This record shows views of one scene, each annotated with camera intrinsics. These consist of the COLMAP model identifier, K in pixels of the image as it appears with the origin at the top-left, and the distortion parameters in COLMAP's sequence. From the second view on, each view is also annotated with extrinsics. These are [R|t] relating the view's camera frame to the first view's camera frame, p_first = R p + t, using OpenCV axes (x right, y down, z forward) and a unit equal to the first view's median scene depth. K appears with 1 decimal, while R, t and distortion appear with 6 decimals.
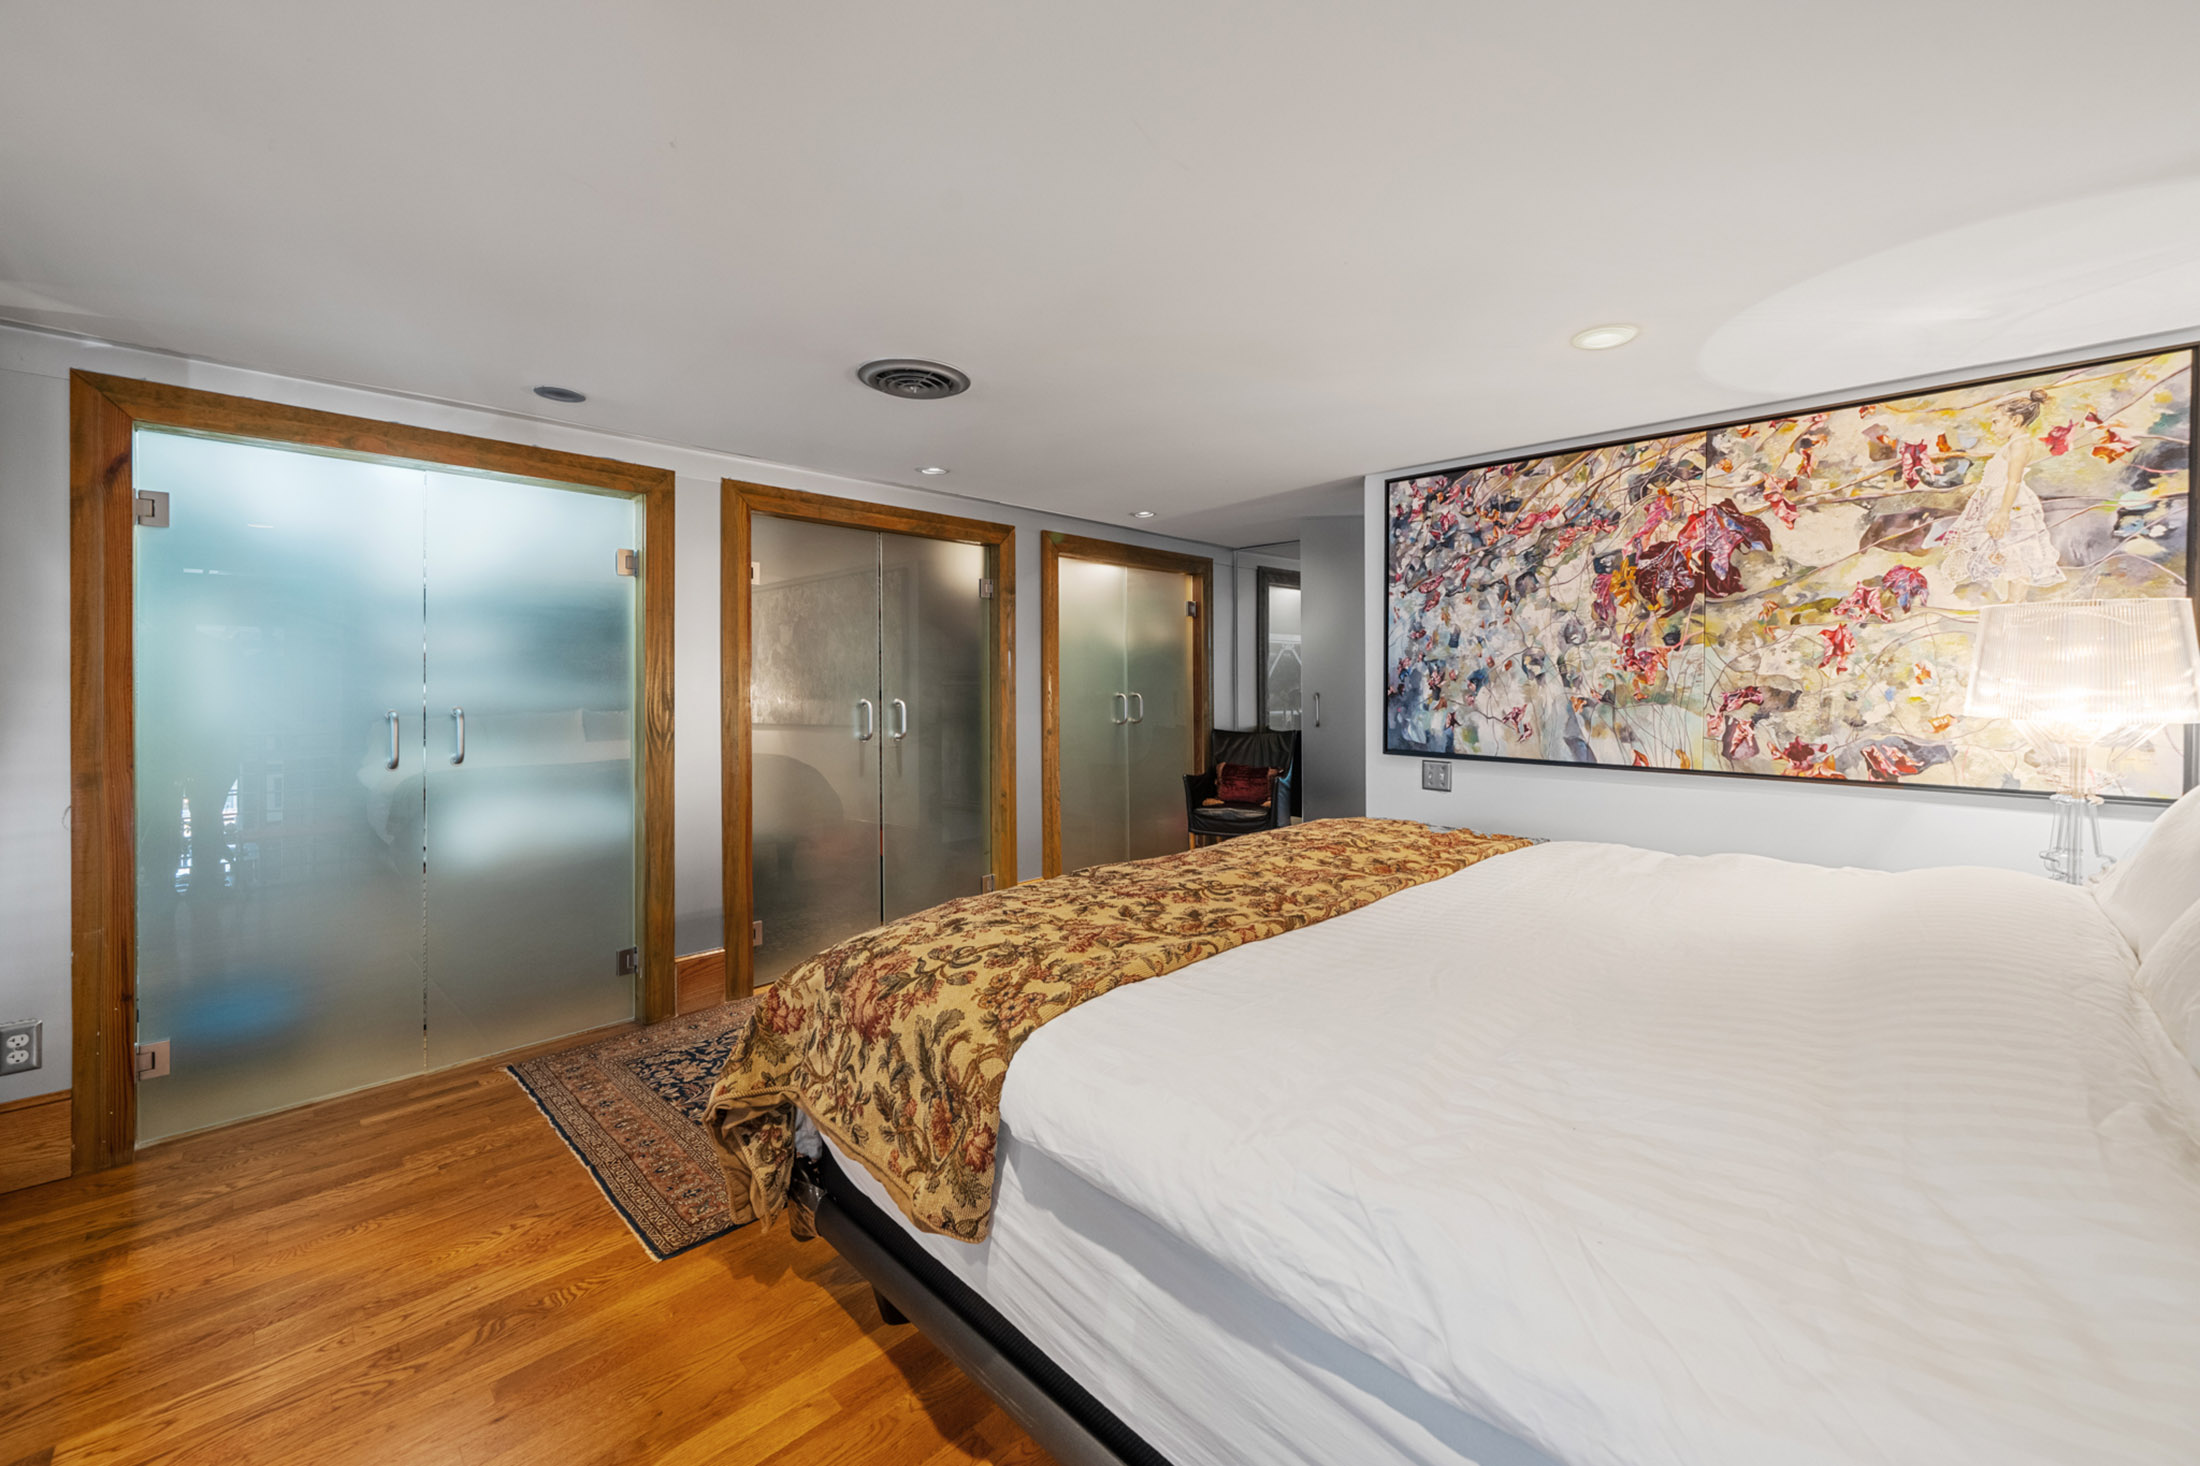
lens RADIAL K [[830.7, 0, 1133.5], [0, 830.7, 682.1], [0, 0, 1]] dist [-0.005091, -0.000096]
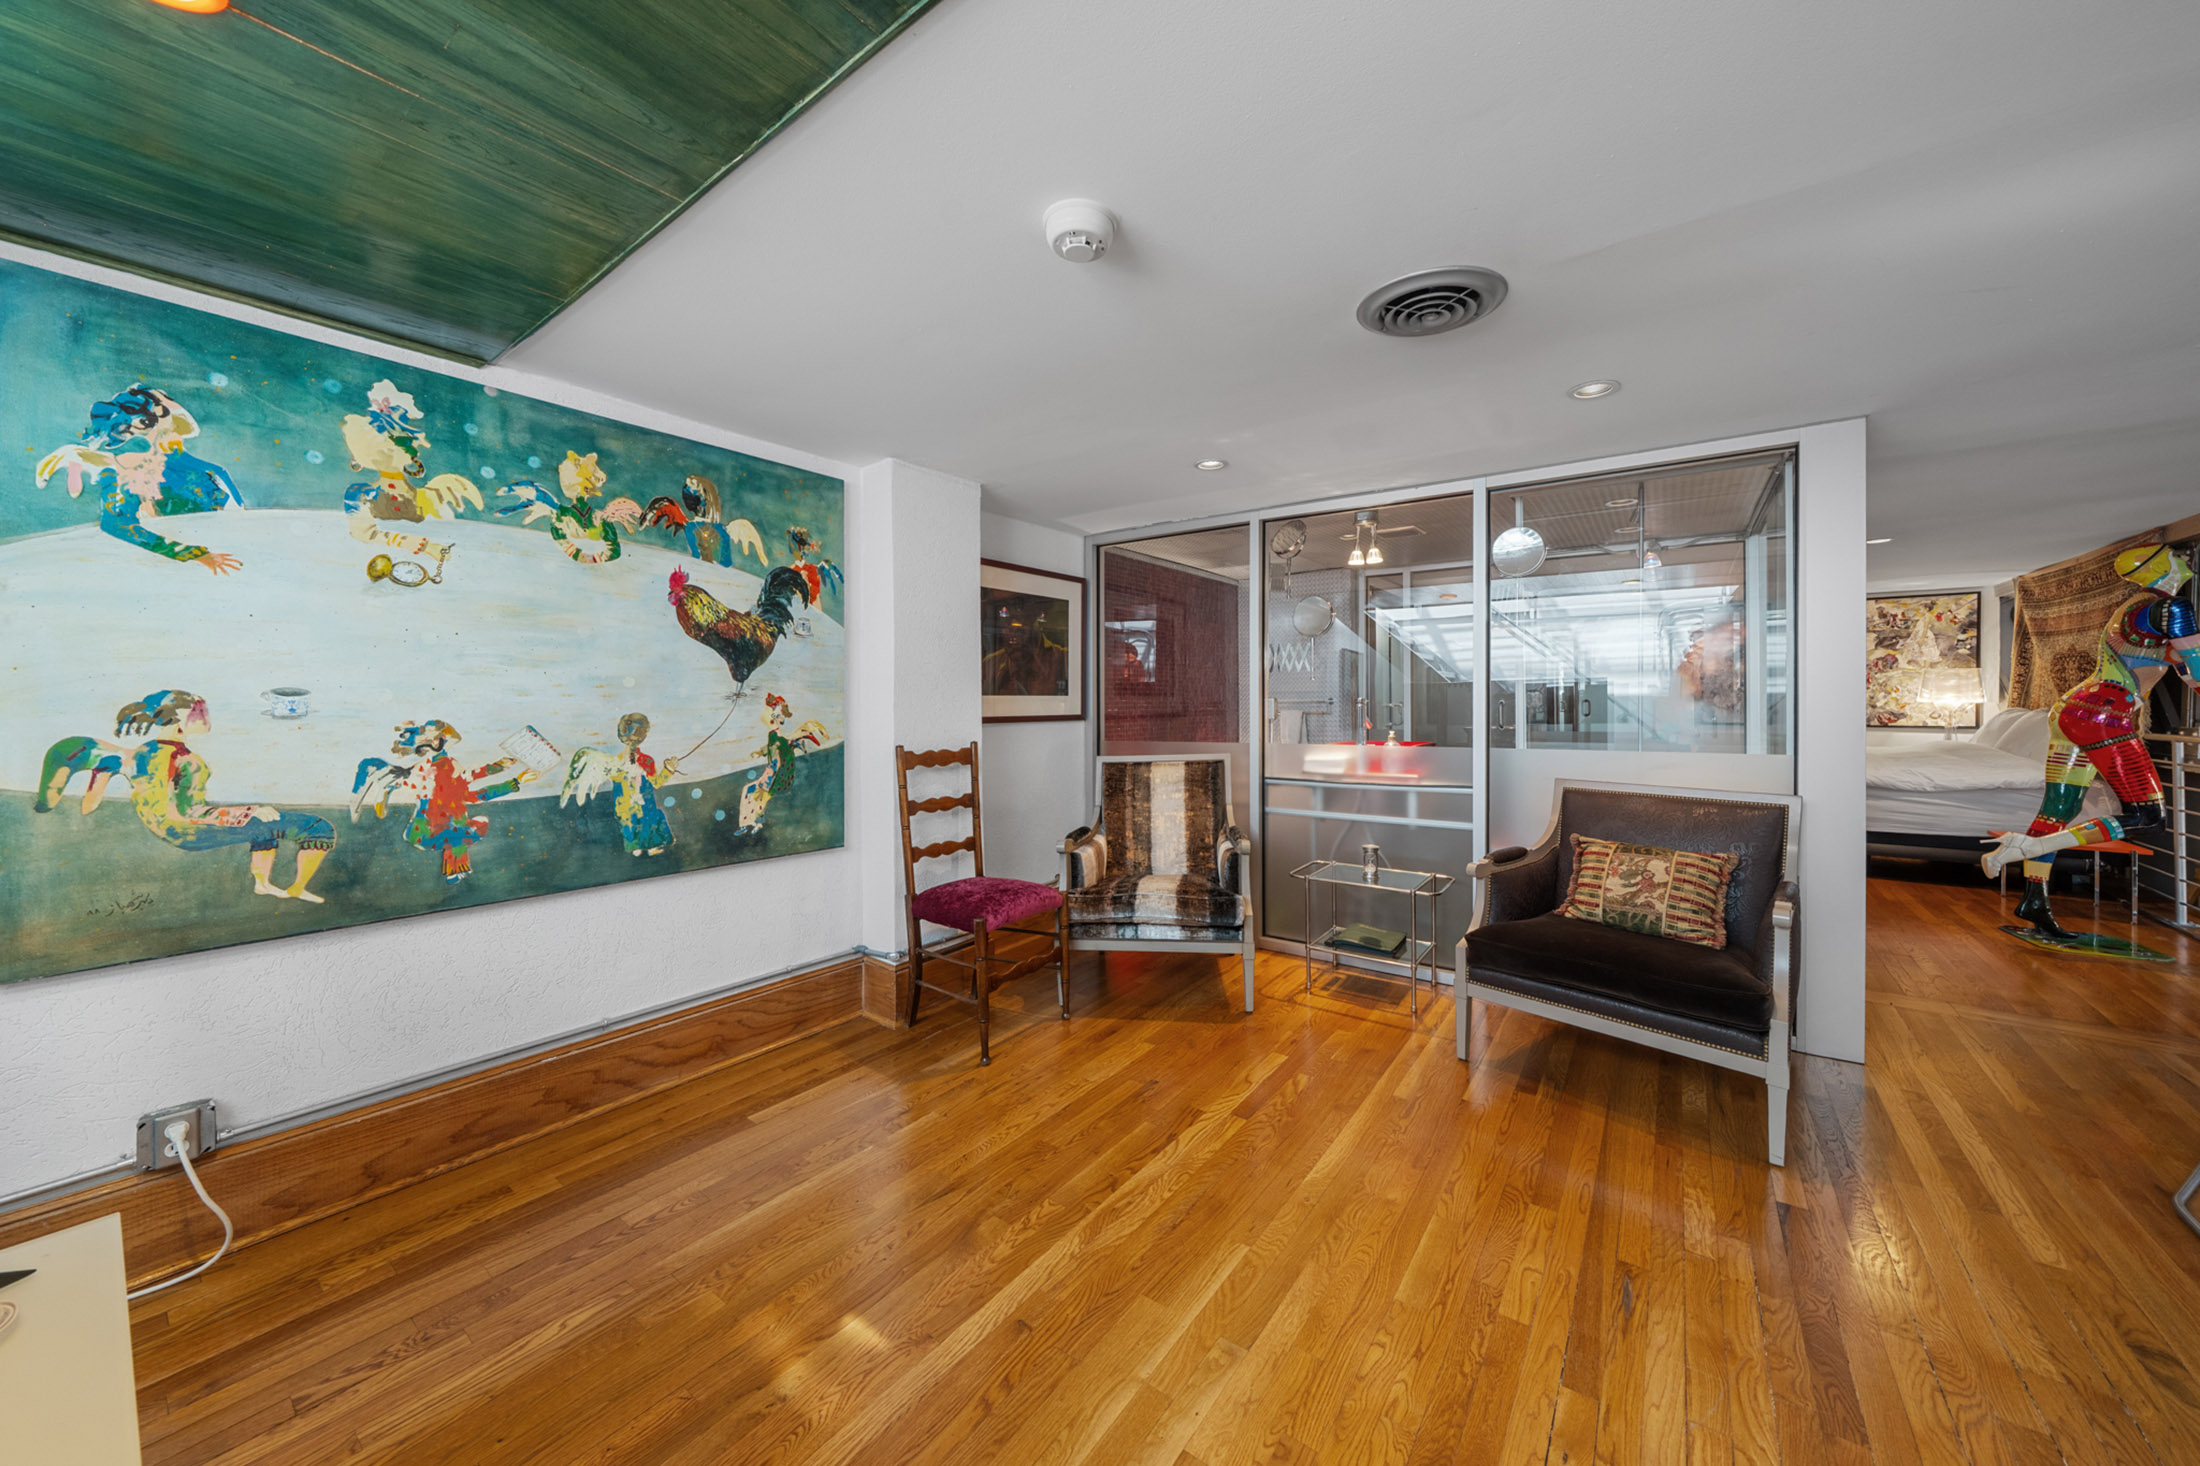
lens RADIAL K [[769.7, 0, 1123.0], [0, 769.7, 702.2], [0, 0, 1]] dist [-0.000164, 0.000083]
pose [[0.988466, -0.005515, 0.151340, -2.410266], [0.005751, 0.999983, -0.001120, 0.024719], [-0.151332, 0.001978, 0.988481, -1.442620]]
